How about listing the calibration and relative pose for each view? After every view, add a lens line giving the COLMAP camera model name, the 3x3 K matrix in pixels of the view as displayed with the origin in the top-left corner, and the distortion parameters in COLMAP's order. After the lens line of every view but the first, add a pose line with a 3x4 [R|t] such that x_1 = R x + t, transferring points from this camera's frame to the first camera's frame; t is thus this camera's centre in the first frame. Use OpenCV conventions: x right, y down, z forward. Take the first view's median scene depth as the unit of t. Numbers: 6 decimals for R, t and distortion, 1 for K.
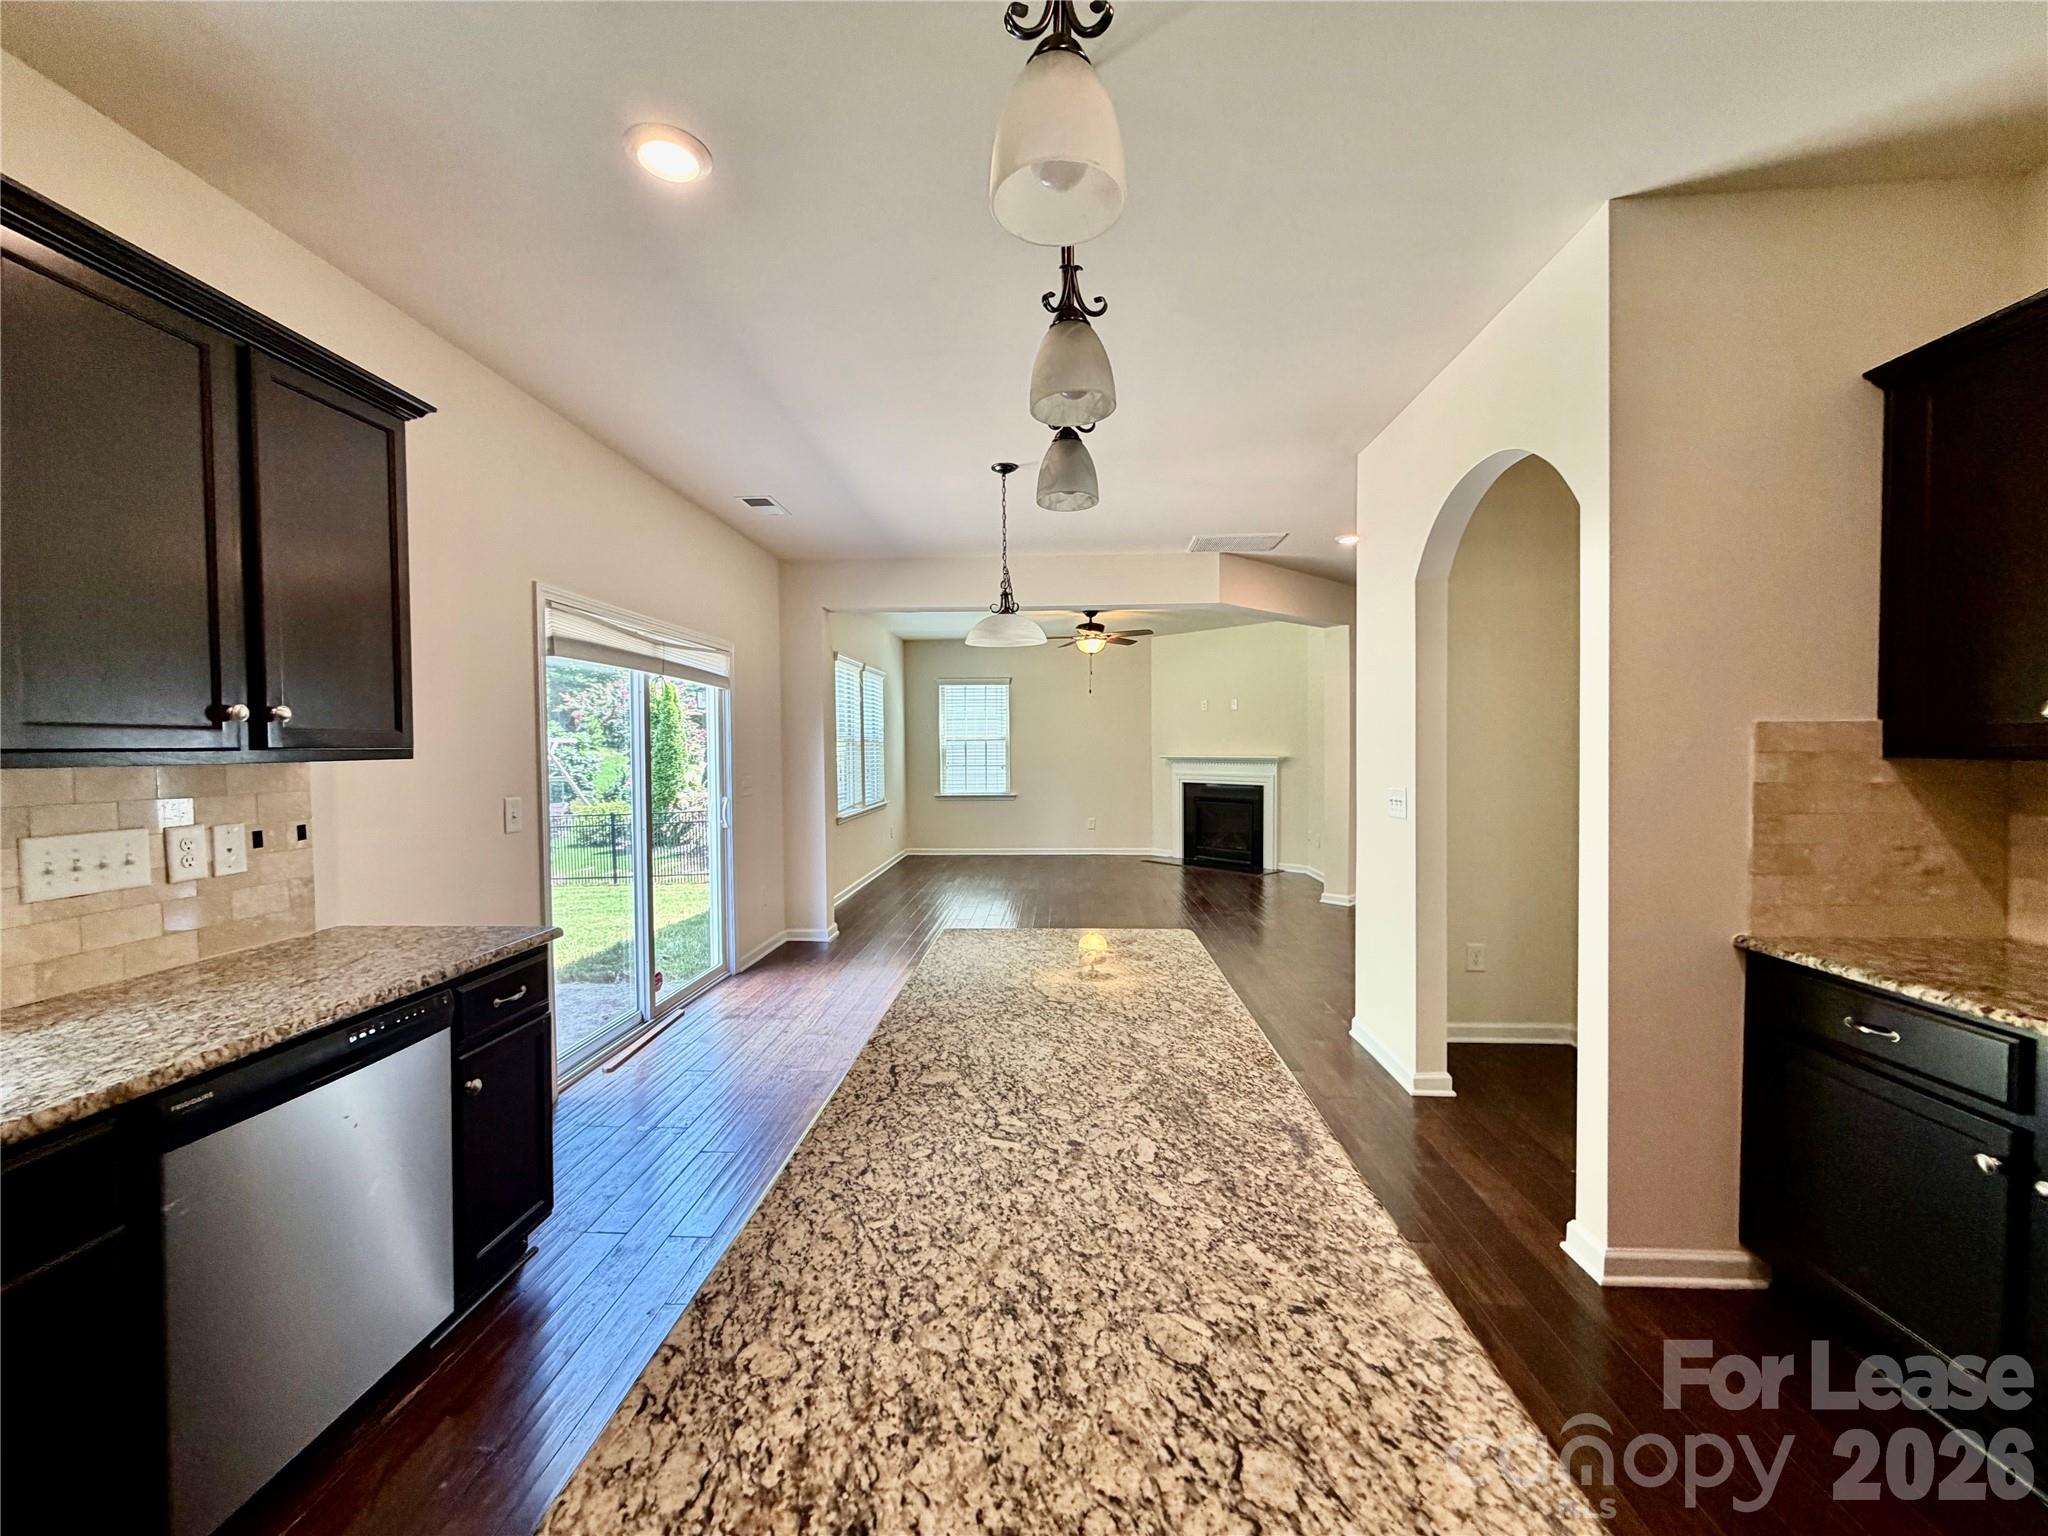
lens RADIAL K [[820.6, 0, 1022.9], [0, 820.6, 768.1], [0, 0, 1]] dist [-0.000073, 0.000226]
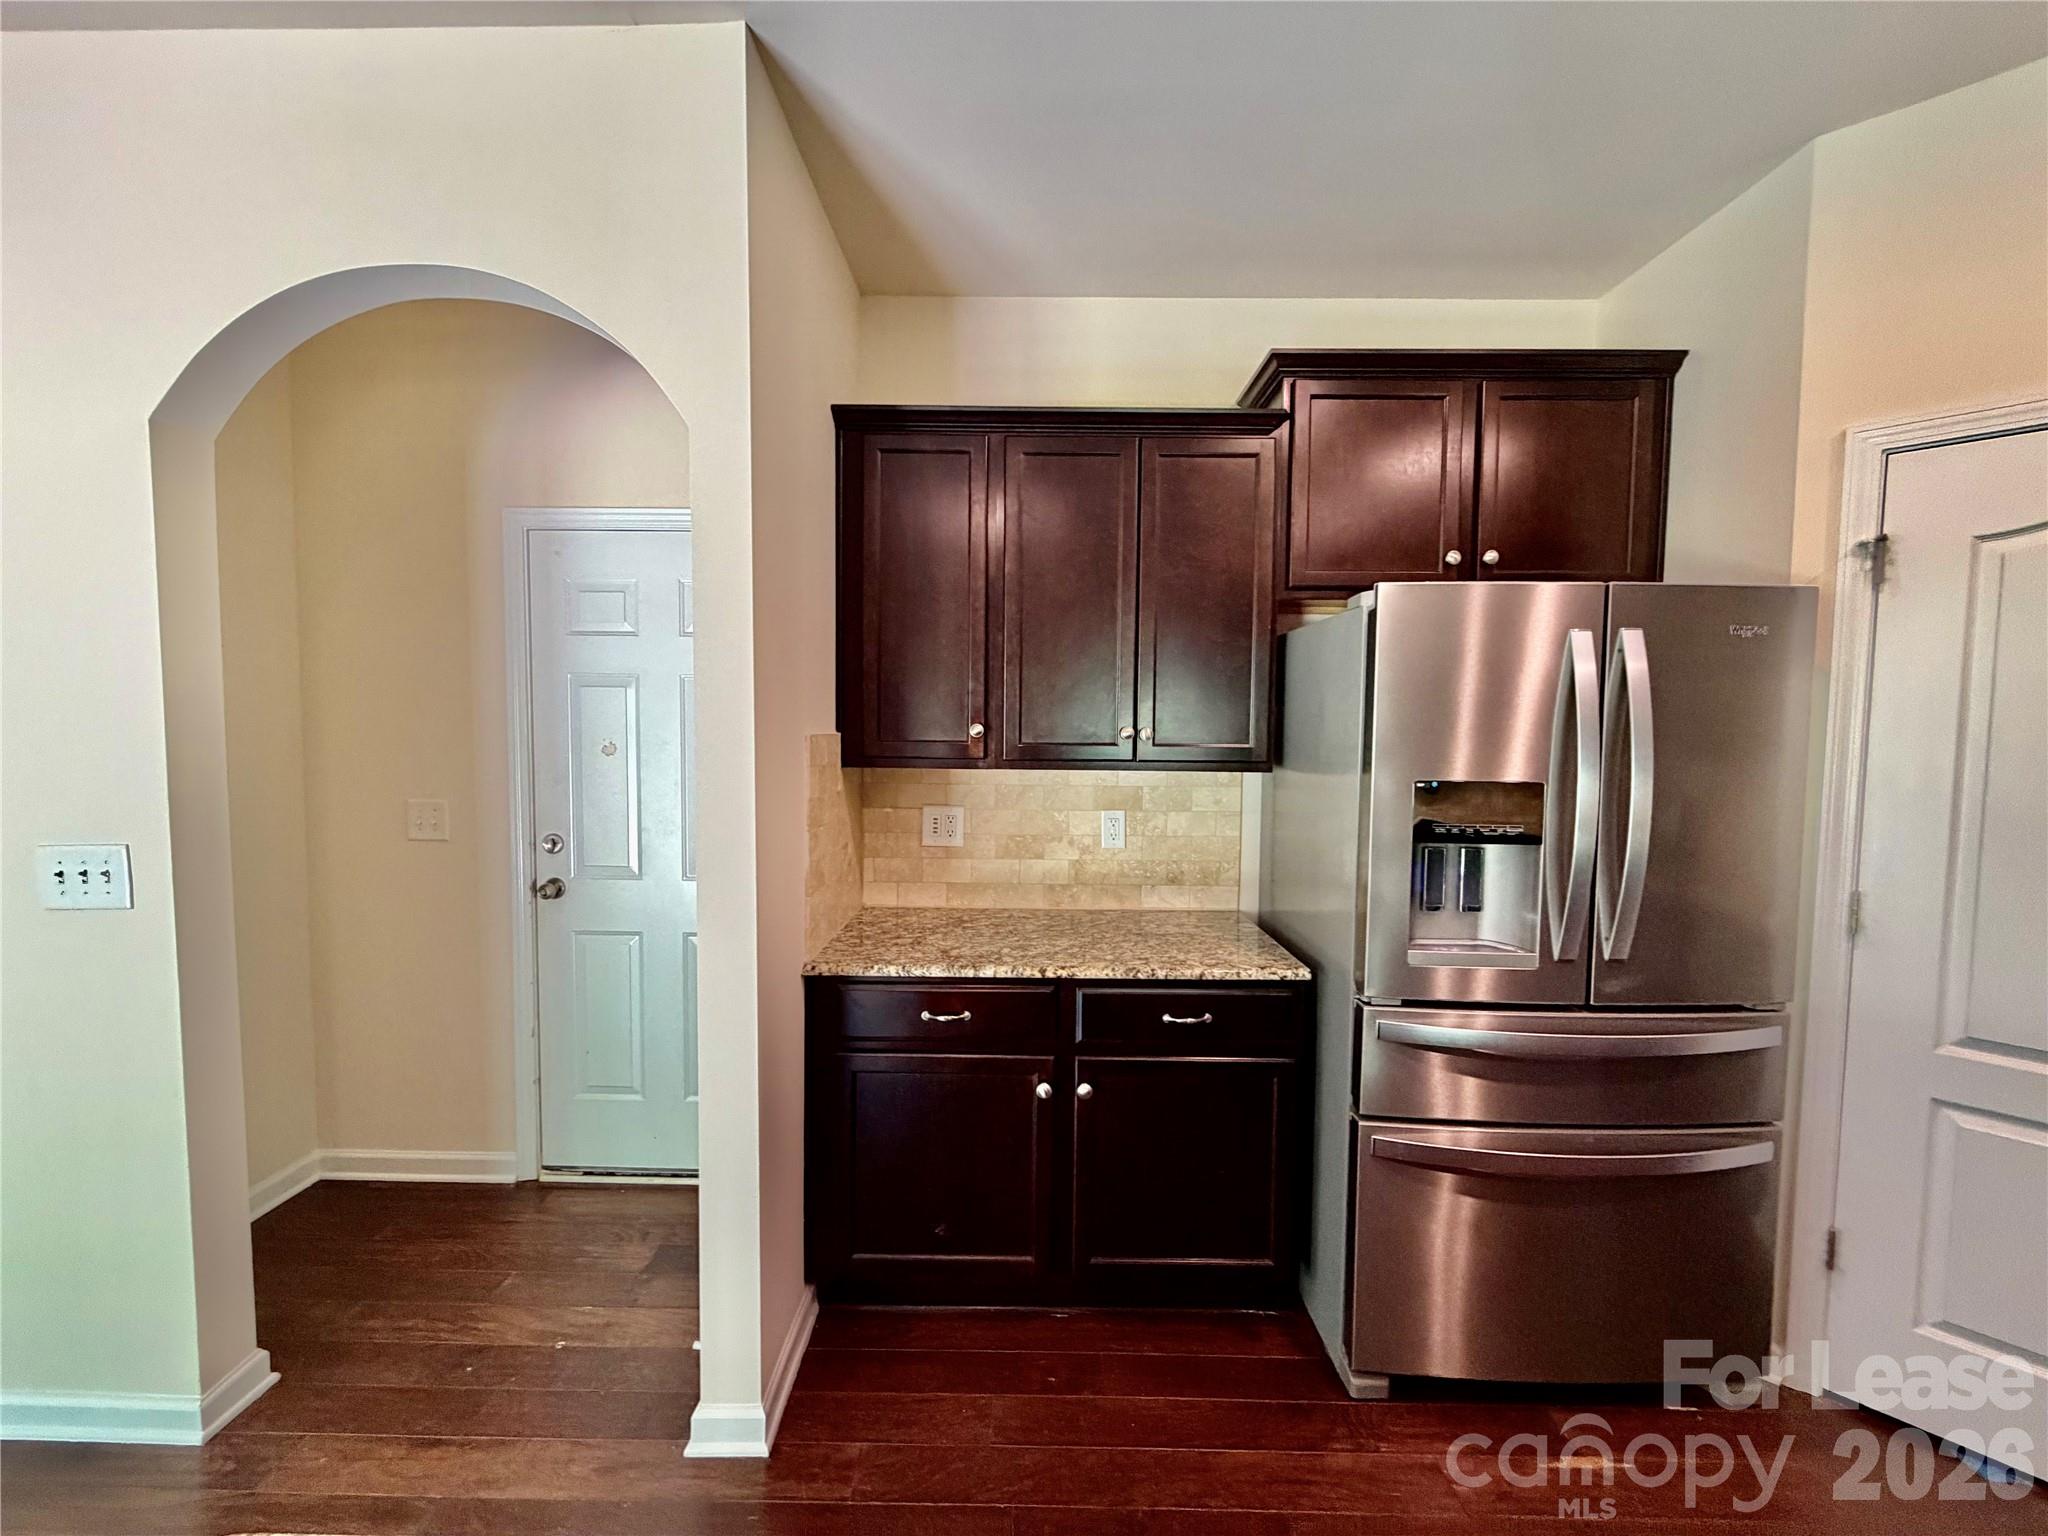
lens RADIAL K [[820.6, 0, 1020.9], [0, 820.6, 768.6], [0, 0, 1]] dist [-0.000073, 0.000226]
pose [[-0.046228, -0.042380, 0.998031, -0.058966], [0.010968, 0.999018, 0.042930, -0.054789], [-0.998871, 0.012931, -0.045718, 0.817613]]
